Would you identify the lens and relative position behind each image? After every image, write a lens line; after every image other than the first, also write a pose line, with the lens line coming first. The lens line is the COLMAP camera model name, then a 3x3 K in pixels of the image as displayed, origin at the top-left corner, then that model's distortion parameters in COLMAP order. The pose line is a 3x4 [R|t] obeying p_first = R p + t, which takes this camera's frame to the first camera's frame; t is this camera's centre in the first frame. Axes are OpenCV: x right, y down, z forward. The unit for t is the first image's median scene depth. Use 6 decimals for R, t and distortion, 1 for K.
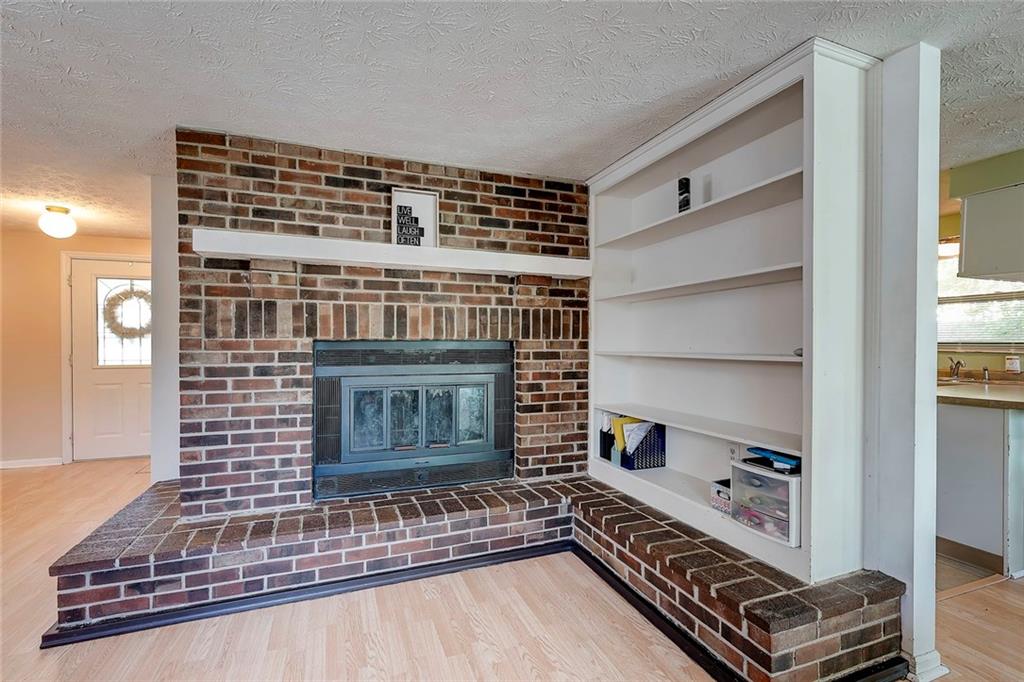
lens RADIAL K [[433.1, 0, 494.8], [0, 433.1, 348.9], [0, 0, 1]] dist [0.000005, -0.000289]
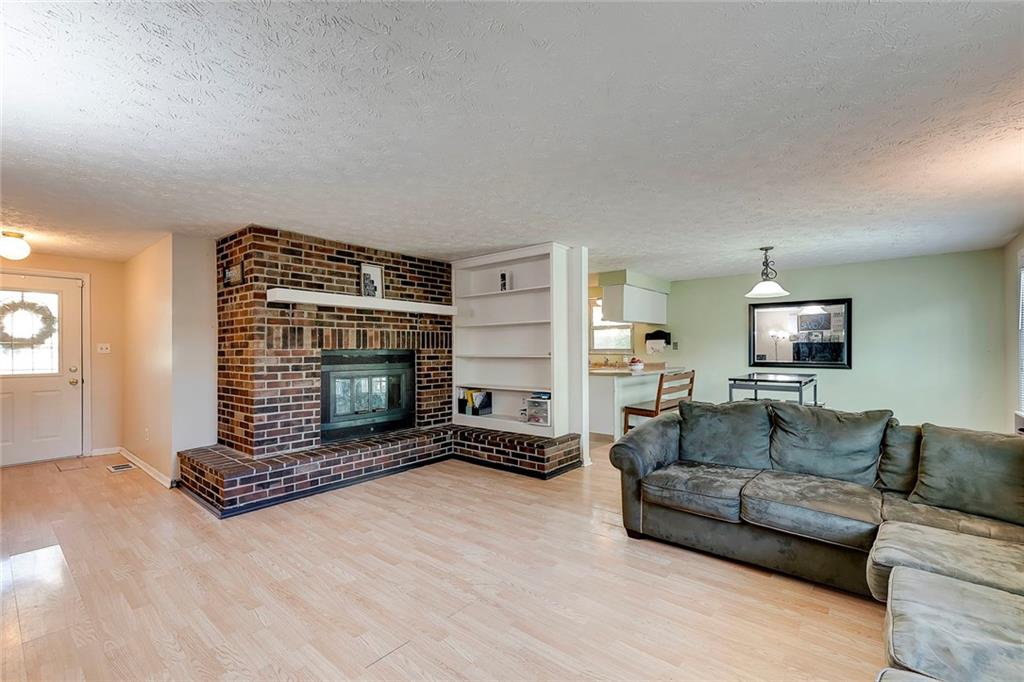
lens RADIAL K [[438.3, 0, 510.8], [0, 438.3, 350.1], [0, 0, 1]] dist [0.001115, 0.000079]
pose [[0.847152, -0.004885, 0.531328, -0.704574], [0.011966, 0.999880, -0.009886, 0.007425], [-0.531215, 0.014733, 0.847109, -0.874821]]
